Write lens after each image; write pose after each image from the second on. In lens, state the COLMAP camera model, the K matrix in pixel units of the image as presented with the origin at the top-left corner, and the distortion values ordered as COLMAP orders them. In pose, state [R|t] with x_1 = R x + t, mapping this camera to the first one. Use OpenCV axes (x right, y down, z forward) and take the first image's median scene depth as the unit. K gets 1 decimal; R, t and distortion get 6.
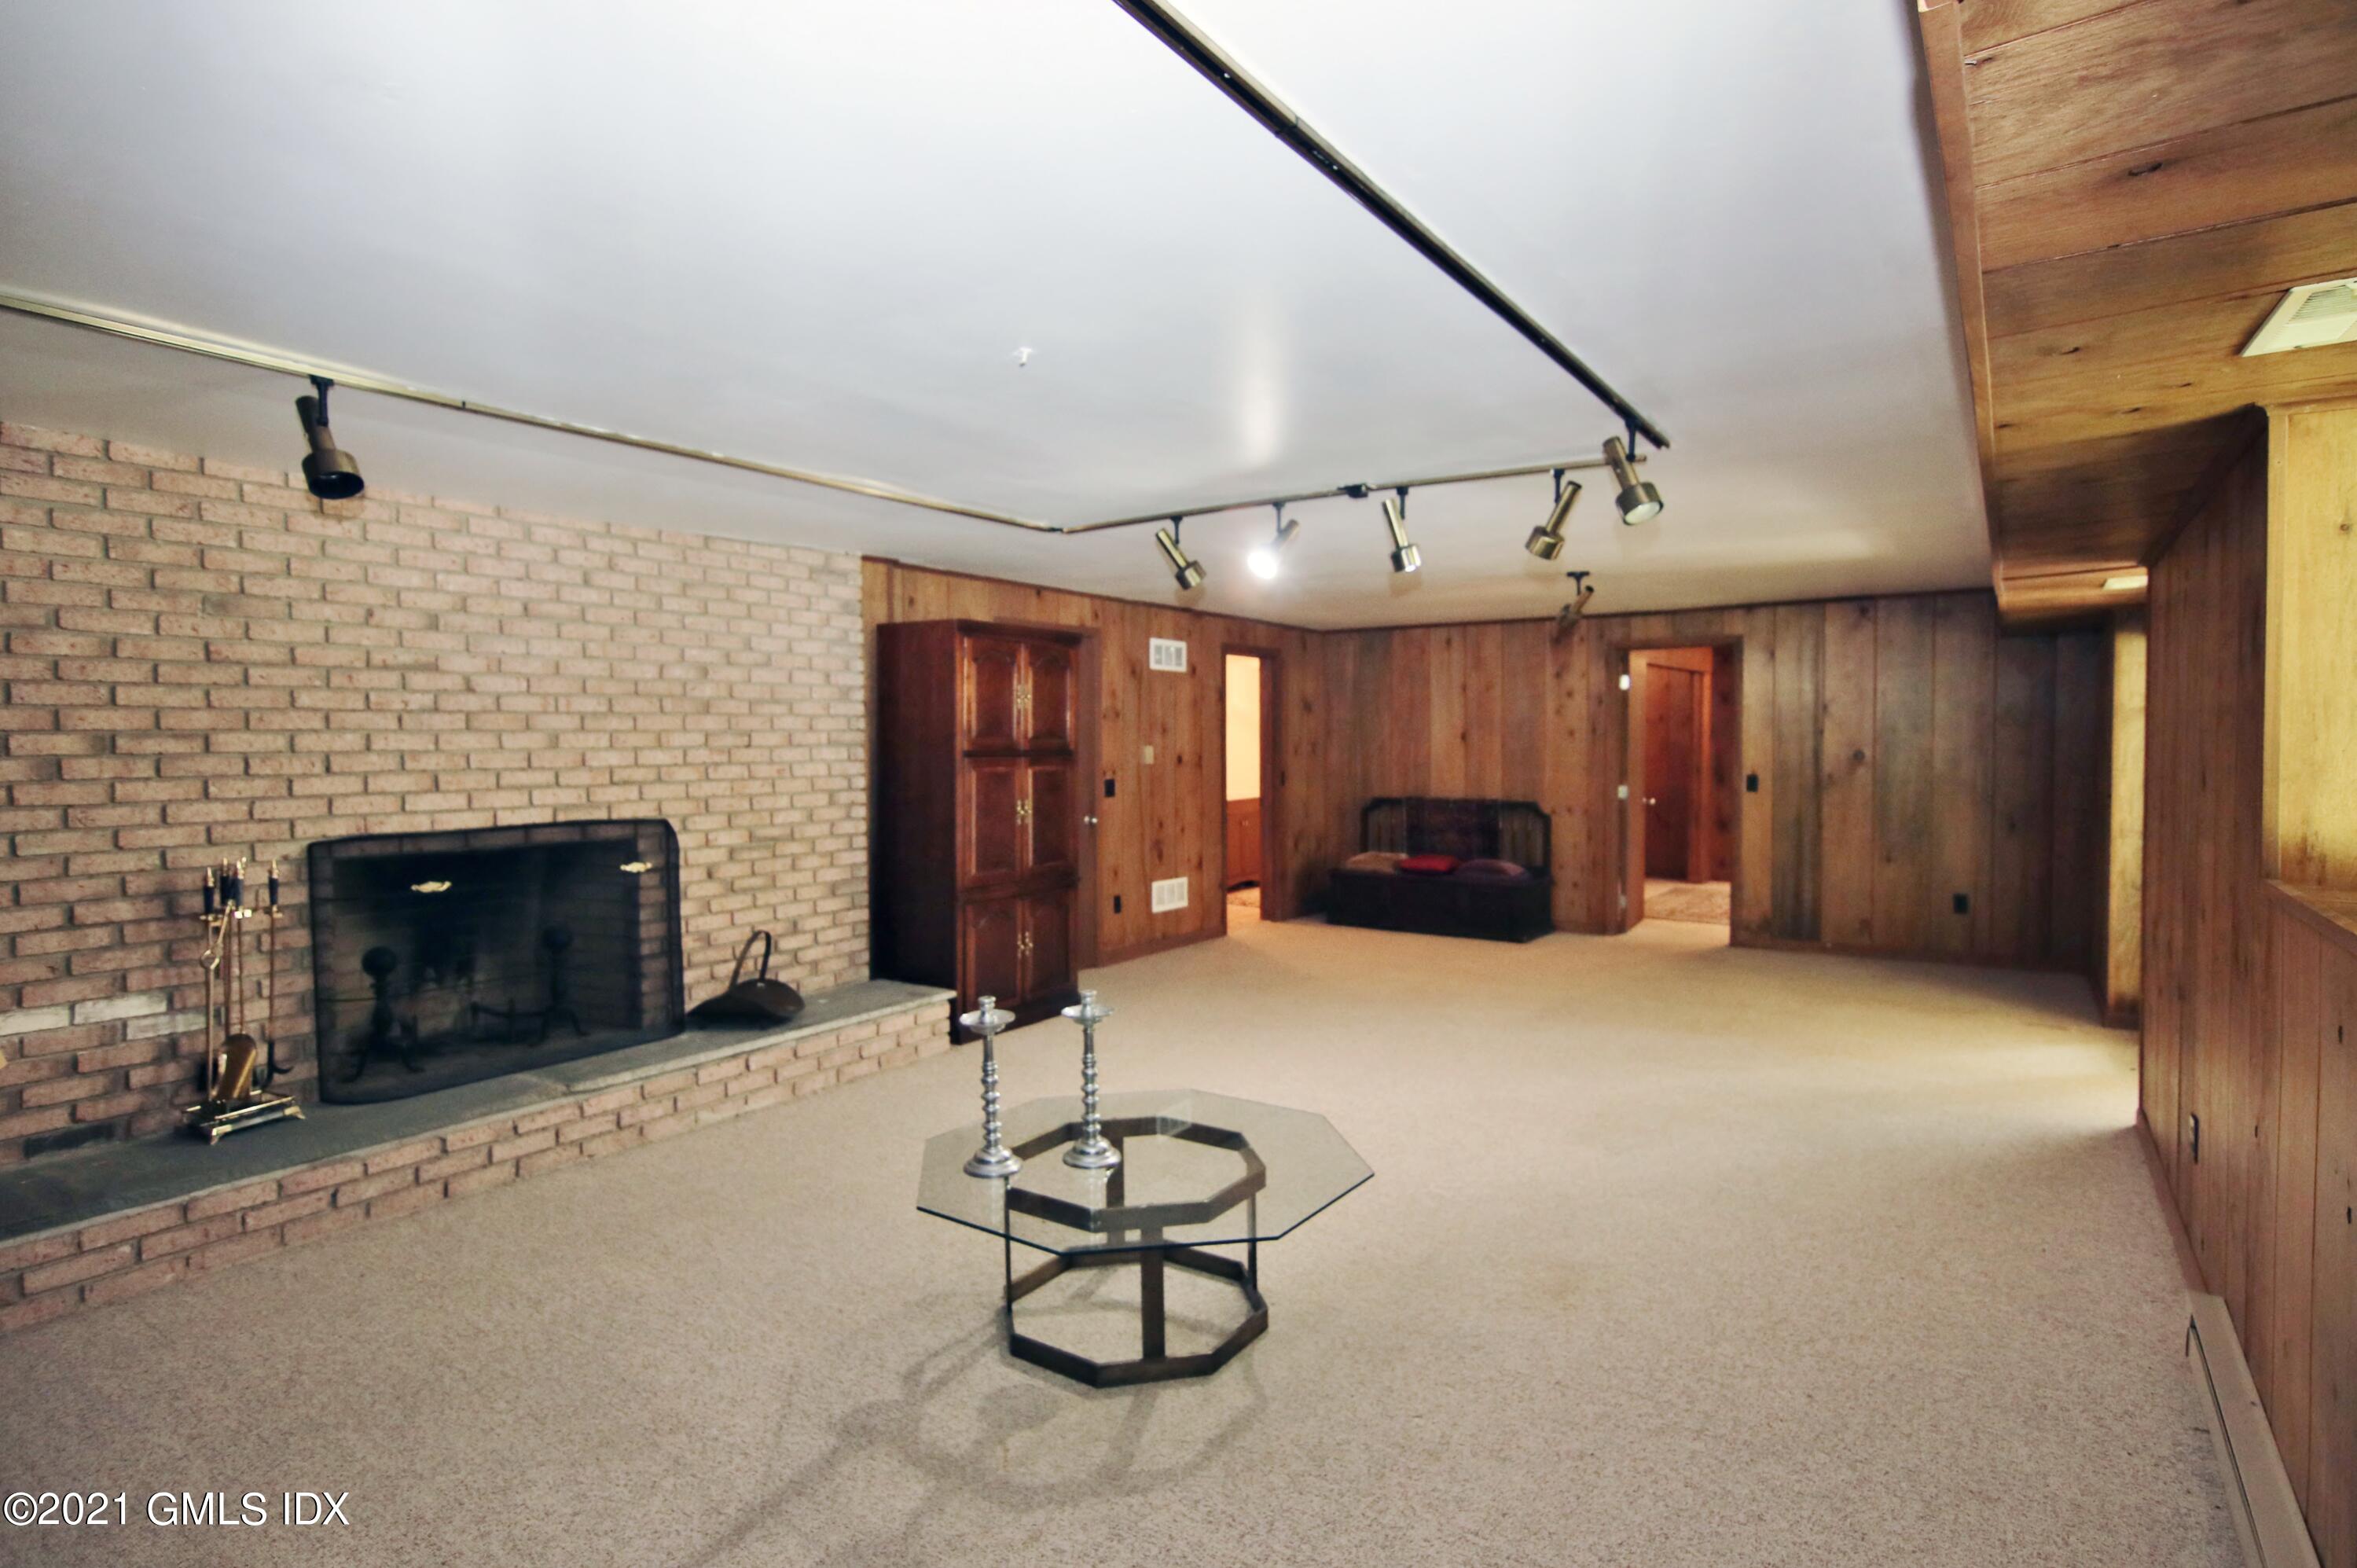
lens RADIAL K [[1217.0, 0, 1194.7], [0, 1217.0, 772.6], [0, 0, 1]] dist [0.000057, 0.000482]
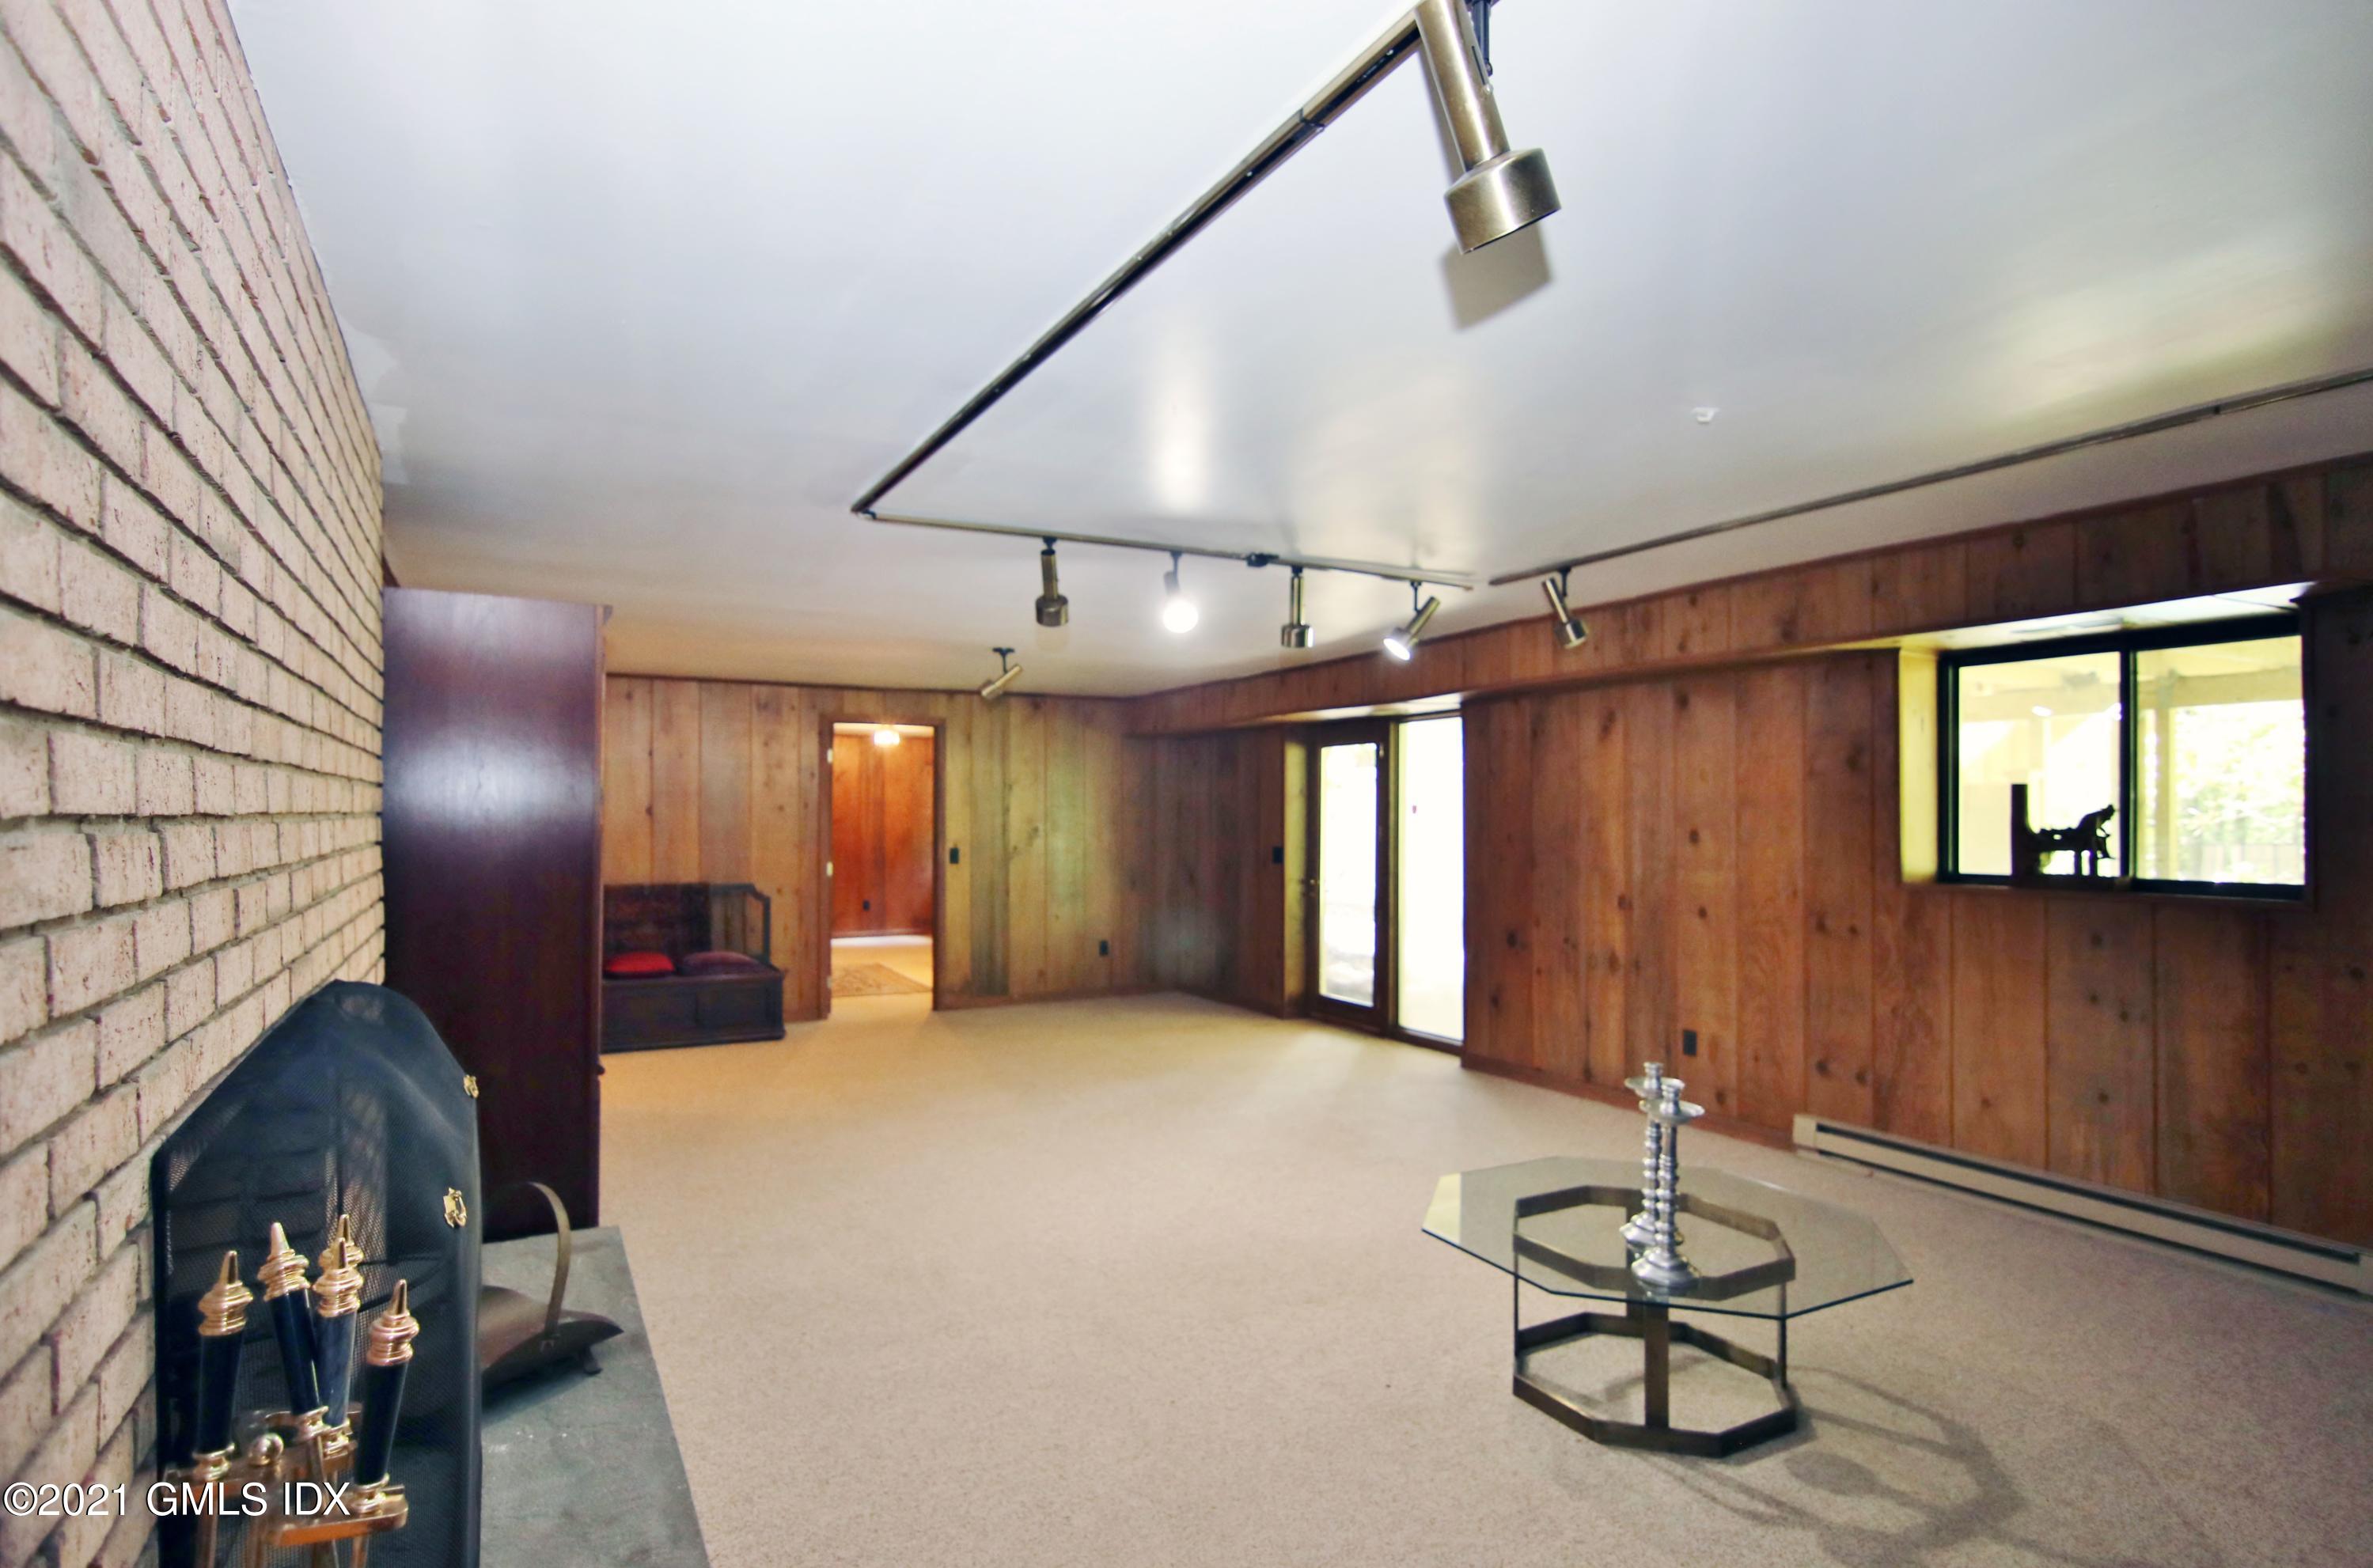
lens RADIAL K [[1225.1, 0, 1196.9], [0, 1225.1, 805.4], [0, 0, 1]] dist [0.000057, 0.000482]
pose [[0.448622, 0.014032, 0.893611, -0.423583], [0.020643, 0.999447, -0.026058, -0.003580], [-0.893483, 0.030137, 0.448085, 0.329341]]
